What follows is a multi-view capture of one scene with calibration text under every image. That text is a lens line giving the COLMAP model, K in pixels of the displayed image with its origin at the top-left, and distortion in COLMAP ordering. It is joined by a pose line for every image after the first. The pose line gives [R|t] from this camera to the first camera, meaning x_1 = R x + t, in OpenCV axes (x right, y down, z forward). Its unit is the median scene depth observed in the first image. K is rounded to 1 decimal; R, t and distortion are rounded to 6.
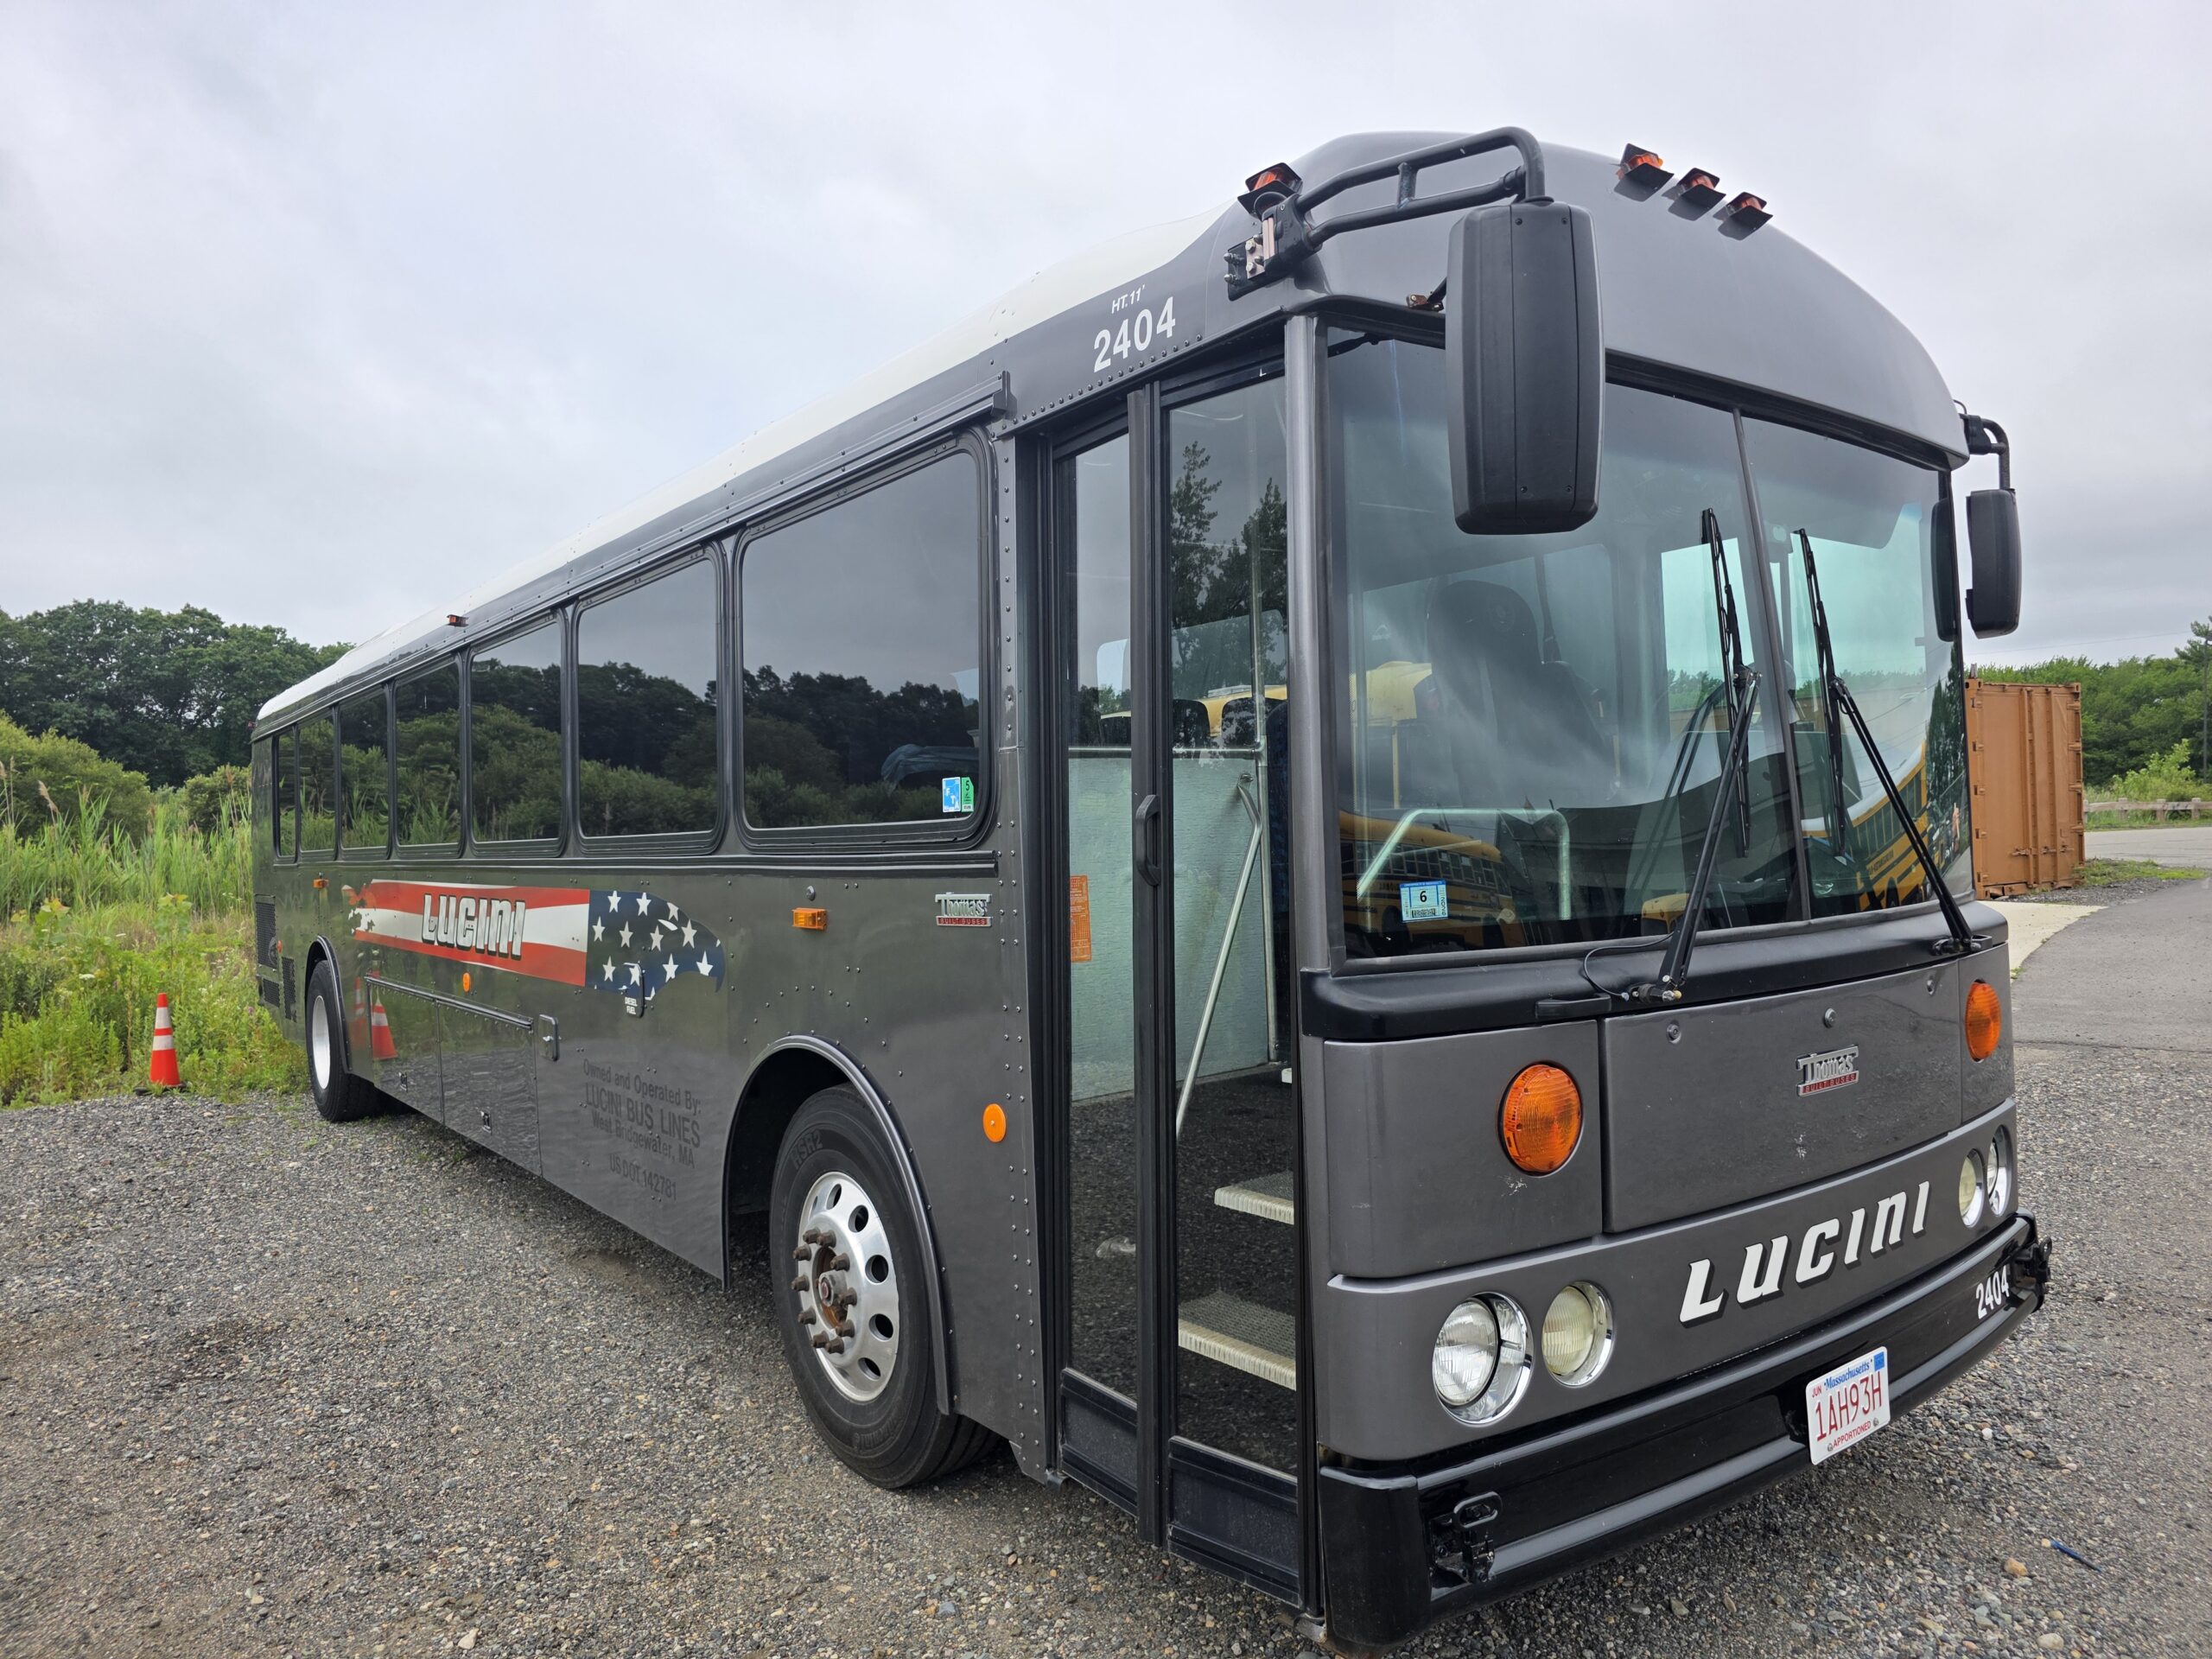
lens RADIAL K [[1488.6, 0, 1120.8], [0, 1488.6, 838.8], [0, 0, 1]] dist [0.055893, -0.041923]
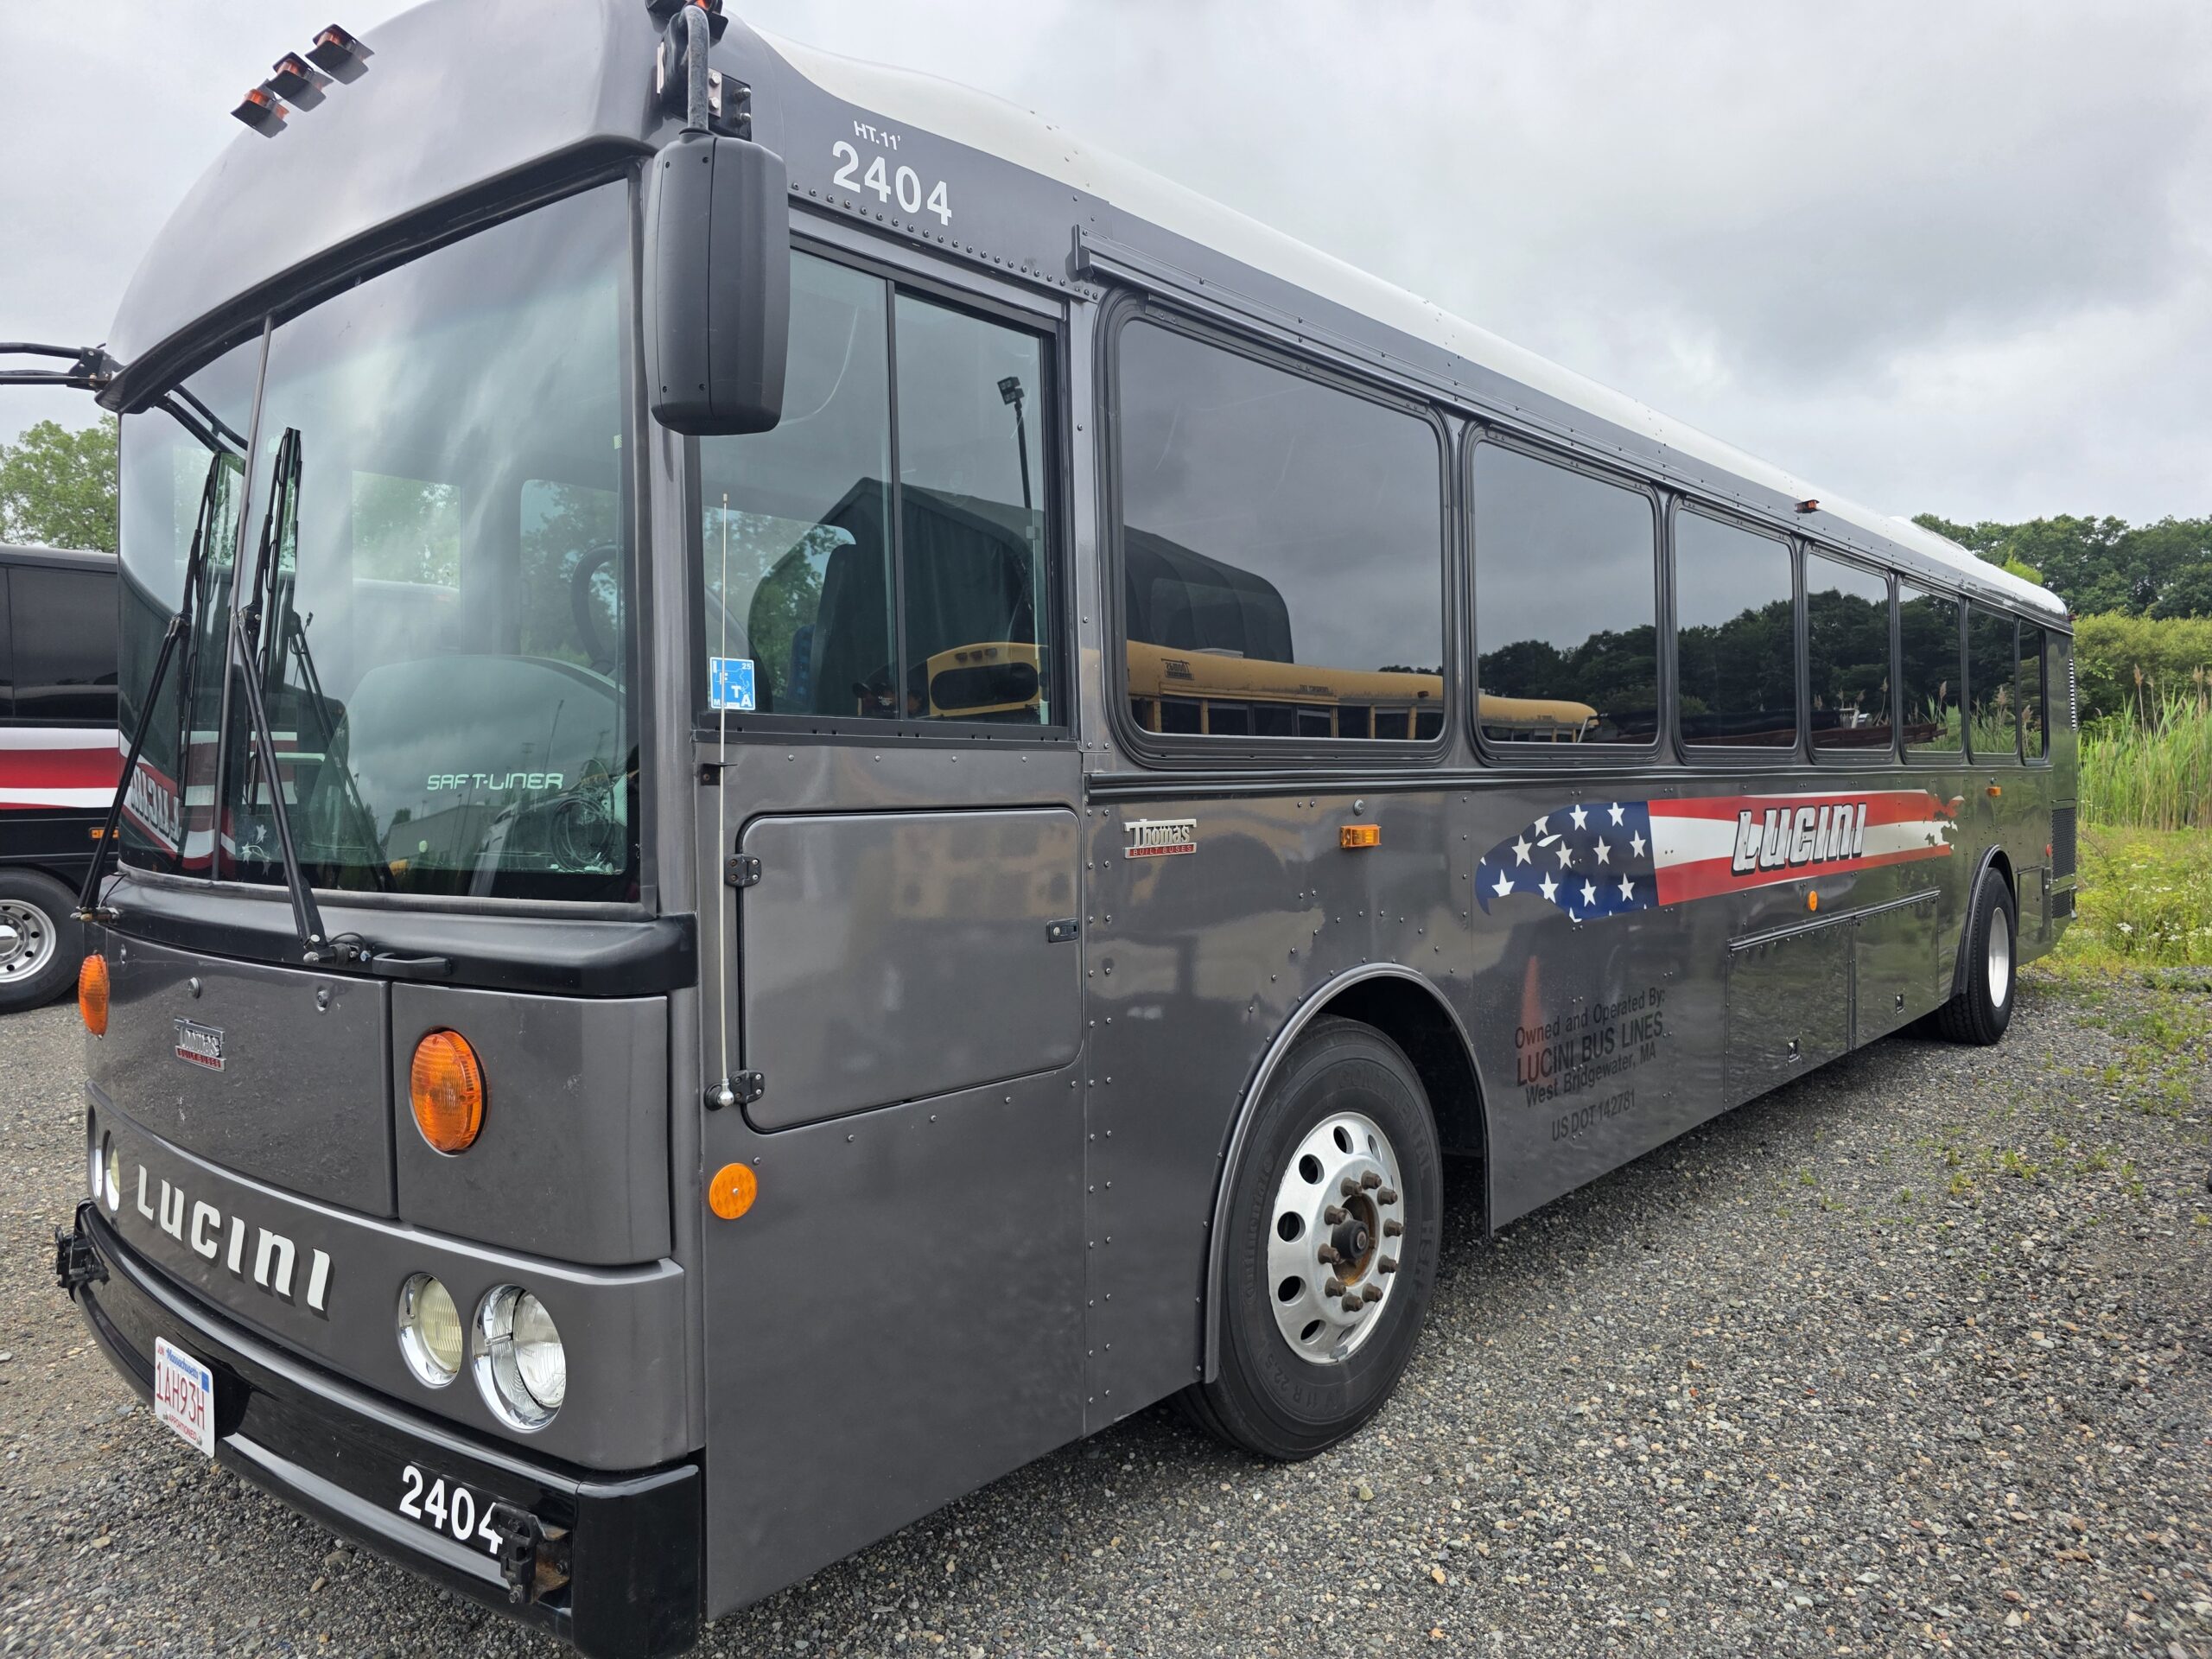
lens RADIAL K [[1486.4, 0, 1110.8], [0, 1486.4, 825.7], [0, 0, 1]] dist [0.039295, -0.025548]
pose [[0.204854, 0.061448, -0.976862, 1.360612], [-0.006421, 0.998090, 0.061437, -0.036984], [0.978772, -0.006314, 0.204857, 1.252637]]
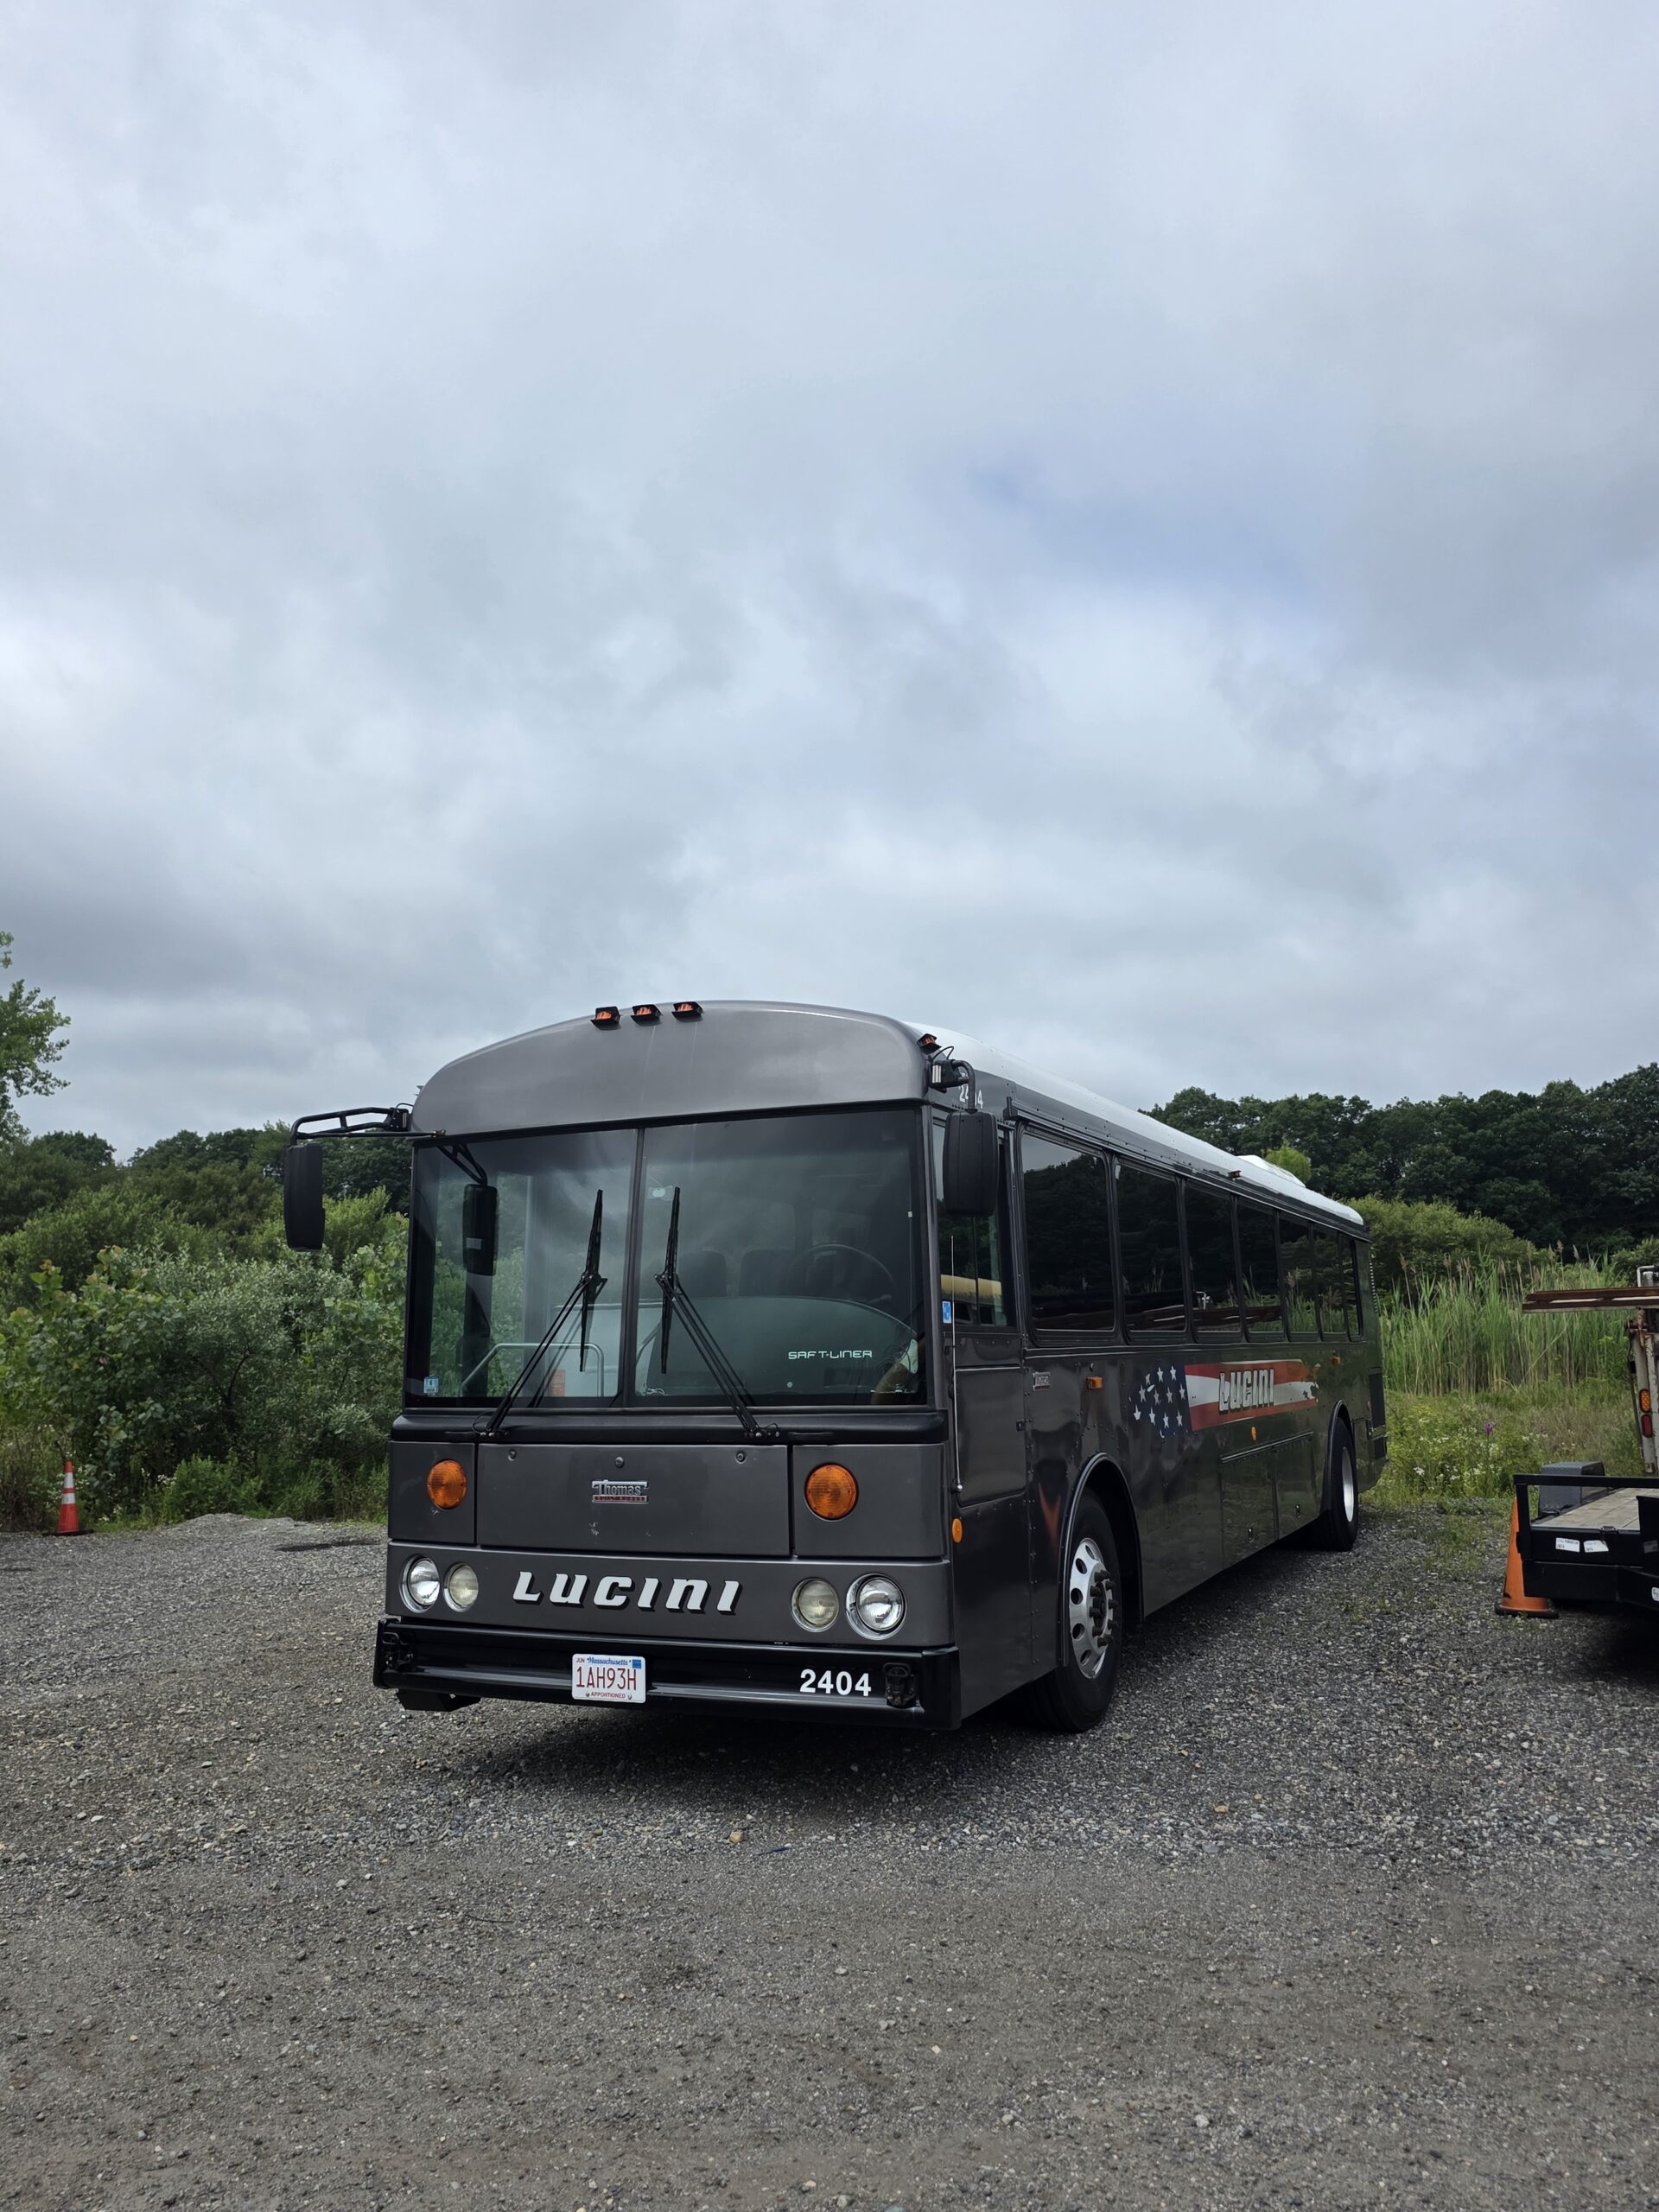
lens RADIAL K [[1667.5, 0, 823.4], [0, 1667.5, 1147.0], [0, 0, 1]] dist [0.081114, -0.106502]
pose [[0.460150, -0.083411, -0.883914, 2.226536], [-0.005352, 0.995298, -0.096708, -0.061920], [0.887825, 0.049231, 0.457540, 0.248666]]
